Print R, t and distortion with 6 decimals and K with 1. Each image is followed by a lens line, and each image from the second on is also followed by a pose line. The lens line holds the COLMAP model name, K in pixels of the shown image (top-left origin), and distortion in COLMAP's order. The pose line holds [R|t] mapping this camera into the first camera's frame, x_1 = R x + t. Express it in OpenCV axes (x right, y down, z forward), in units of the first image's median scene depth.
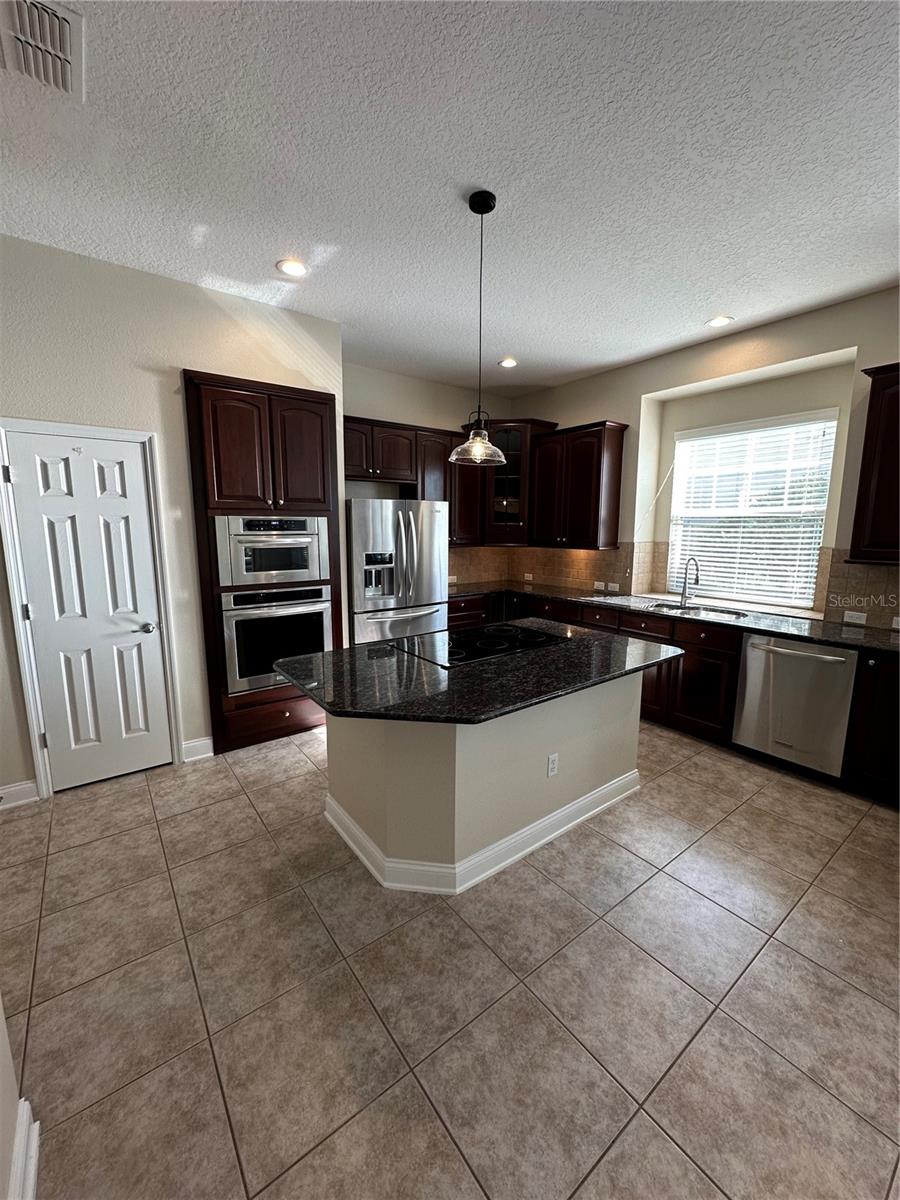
lens RADIAL K [[476.9, 0, 446.9], [0, 476.9, 600.0], [0, 0, 1]] dist [0.001238, -0.000557]
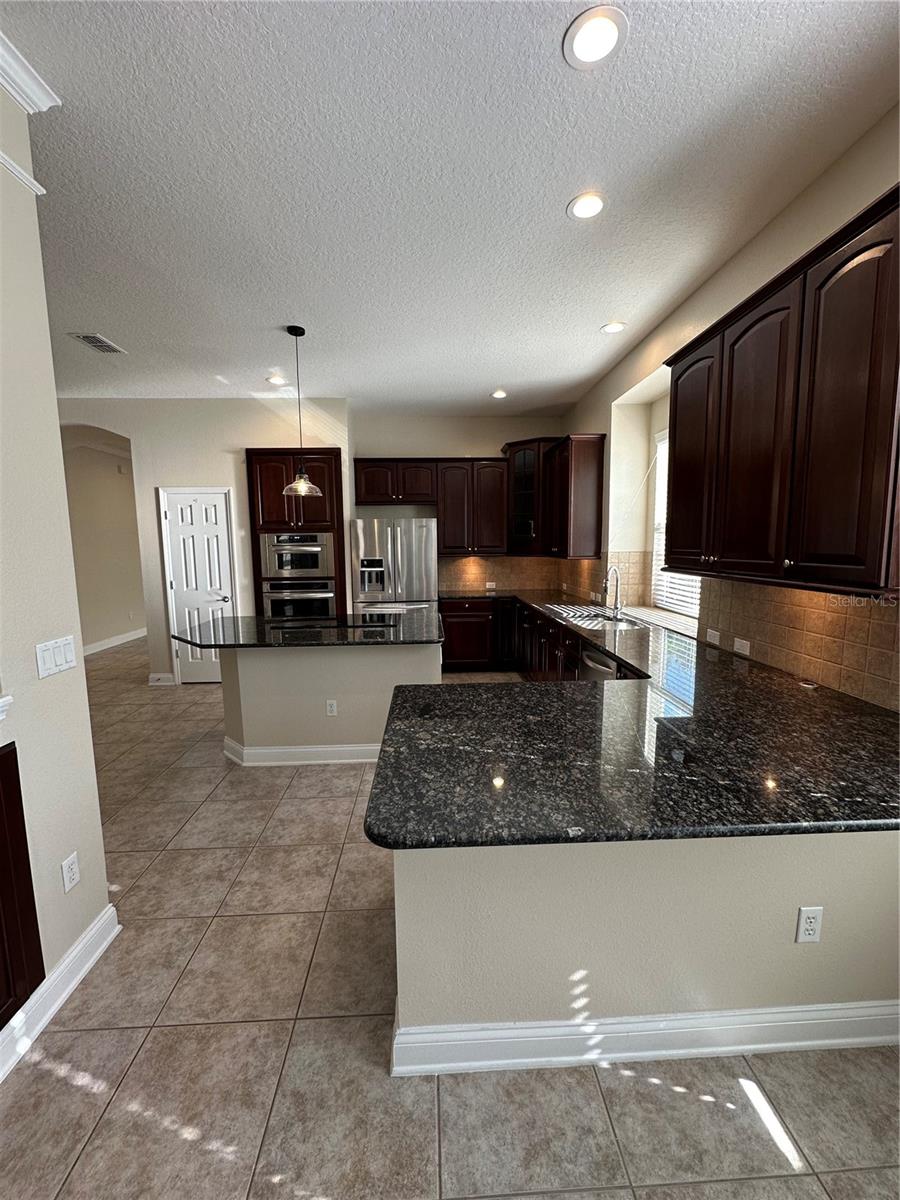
lens RADIAL K [[476.9, 0, 442.8], [0, 476.9, 598.1], [0, 0, 1]] dist [0.001238, -0.000557]
pose [[0.822010, 0.056602, -0.566653, 0.884022], [-0.076514, 0.997003, -0.011406, 0.012911], [0.564310, 0.052733, 0.823877, 0.018383]]
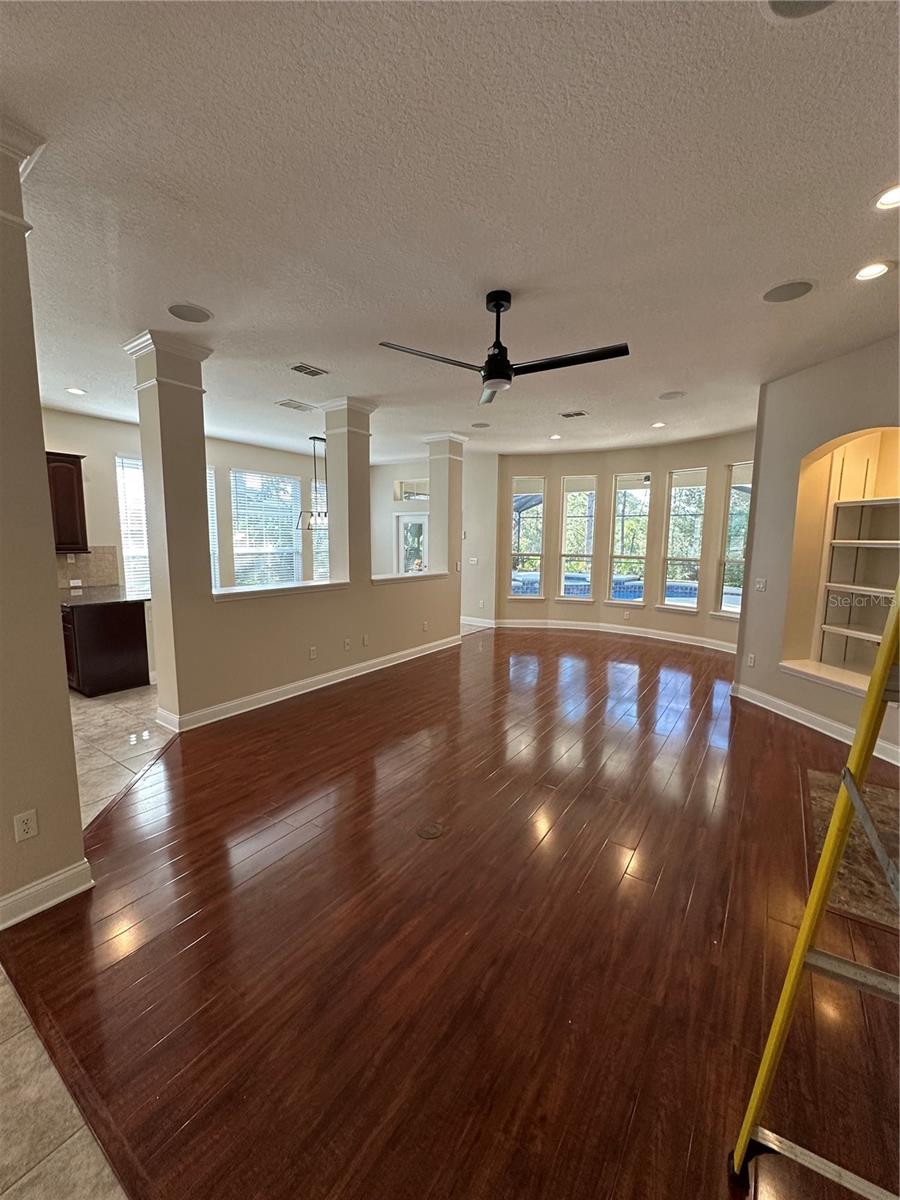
lens RADIAL K [[476.9, 0, 452.1], [0, 476.9, 599.6], [0, 0, 1]] dist [0.001238, -0.000557]
pose [[-0.316820, -0.123490, 0.940412, -3.996610], [0.141520, 0.974235, 0.175608, 0.036806], [-0.937869, 0.188723, -0.291180, -0.319639]]
